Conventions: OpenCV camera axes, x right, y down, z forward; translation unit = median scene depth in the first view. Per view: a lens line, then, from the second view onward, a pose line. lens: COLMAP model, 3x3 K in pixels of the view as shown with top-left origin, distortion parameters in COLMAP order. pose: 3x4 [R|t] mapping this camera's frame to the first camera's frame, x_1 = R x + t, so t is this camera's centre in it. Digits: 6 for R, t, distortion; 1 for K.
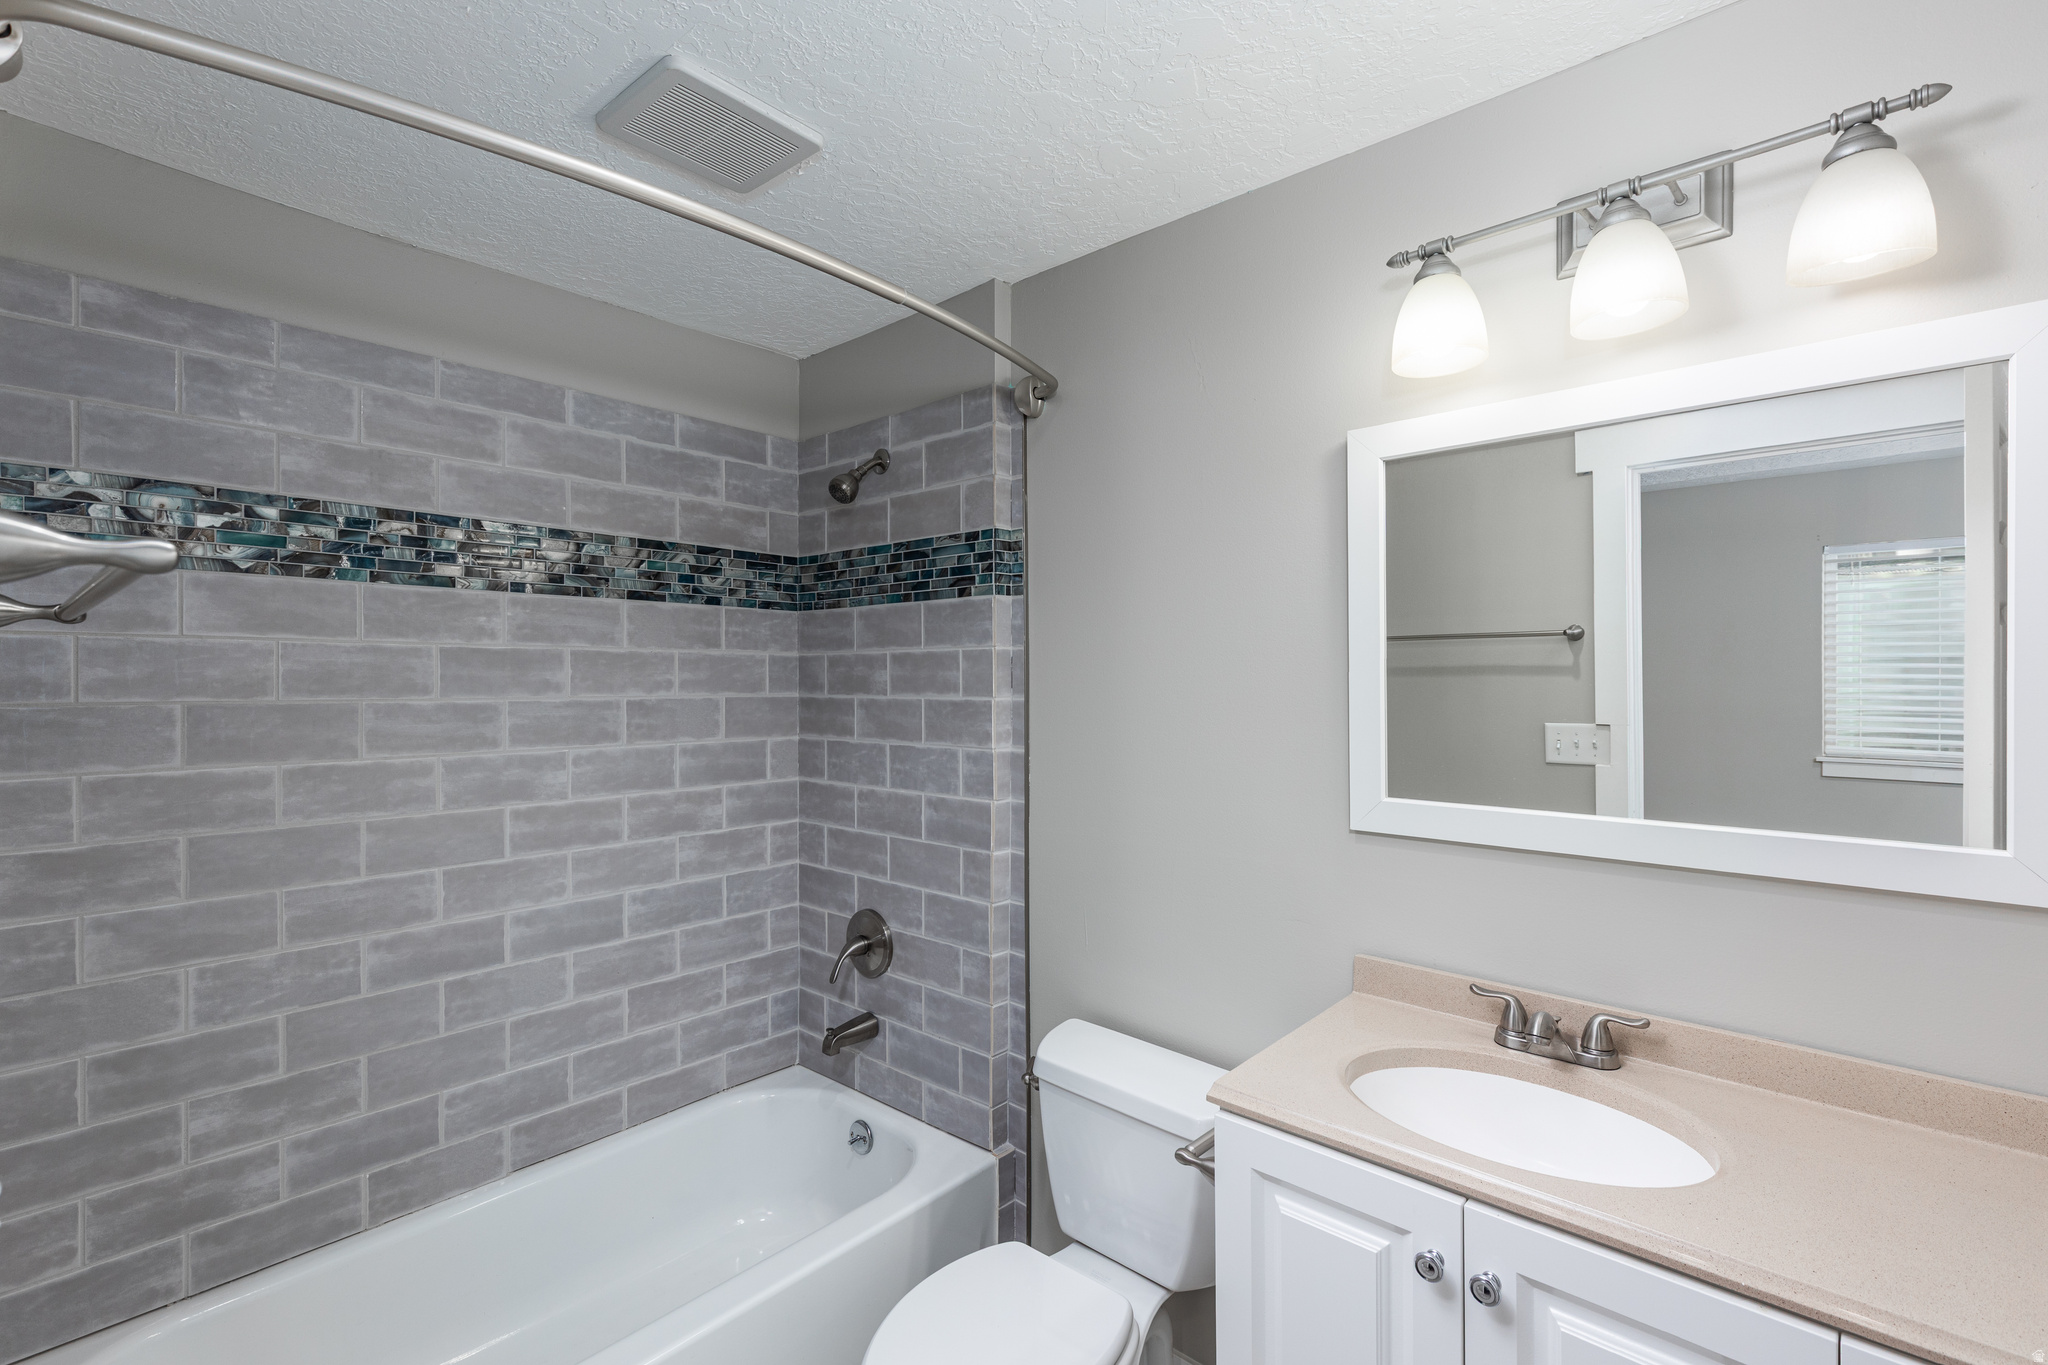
lens RADIAL K [[931.1, 0, 1024.4], [0, 931.1, 683.6], [0, 0, 1]] dist [0.004639, 0.001652]
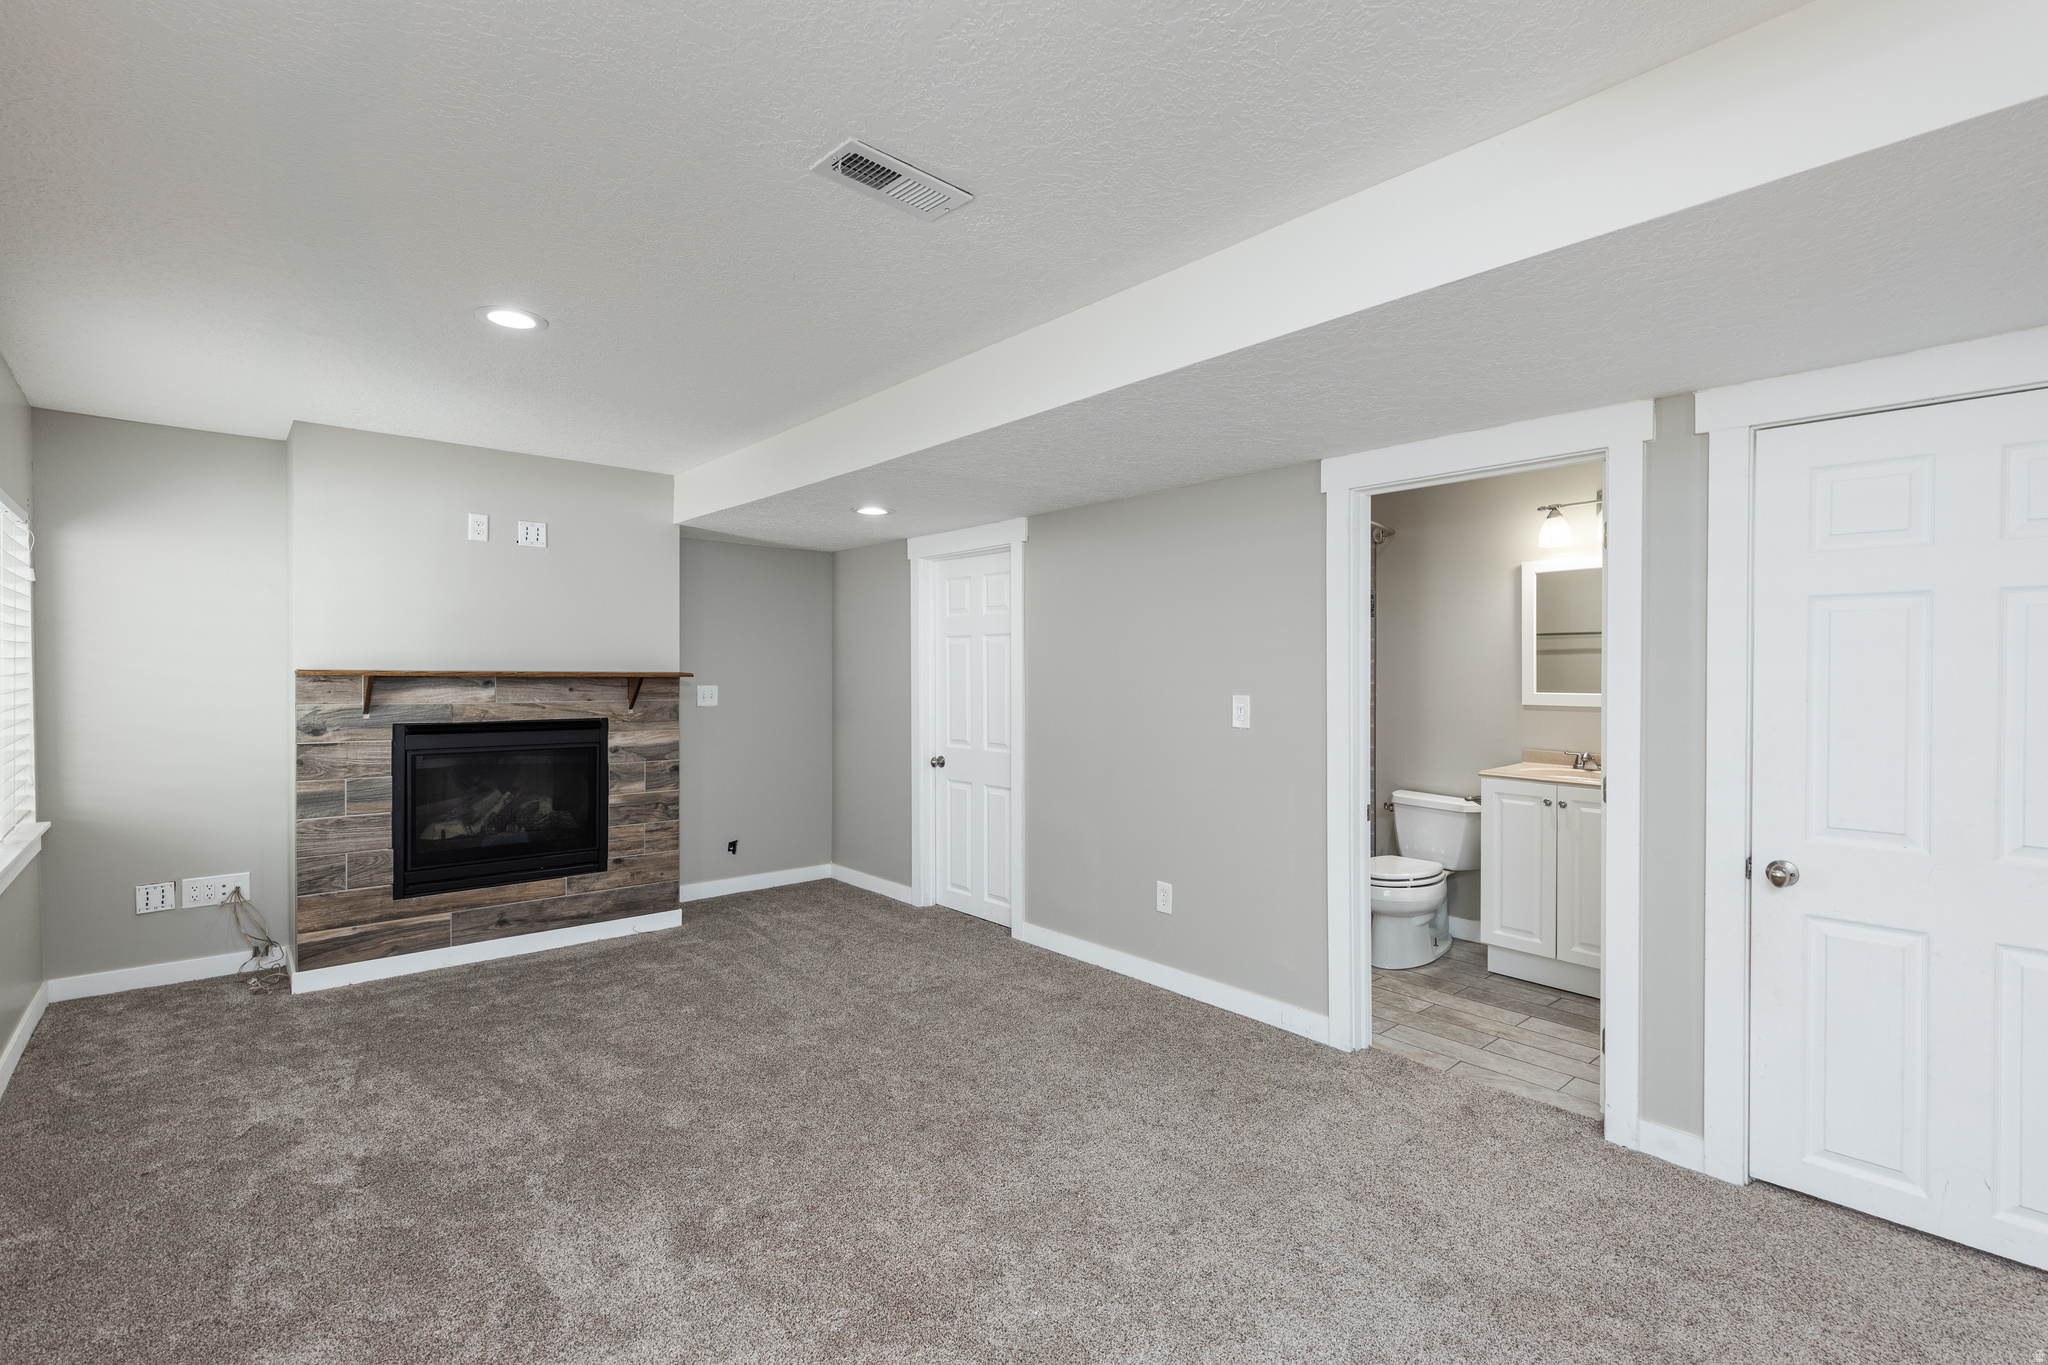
lens RADIAL K [[931.1, 0, 1019.4], [0, 931.1, 688.8], [0, 0, 1]] dist [0.004639, 0.001652]
pose [[0.990877, 0.004750, -0.134683, -0.785948], [-0.004042, 0.999977, 0.005528, 0.106692], [0.134706, -0.004933, 0.990873, -2.021492]]
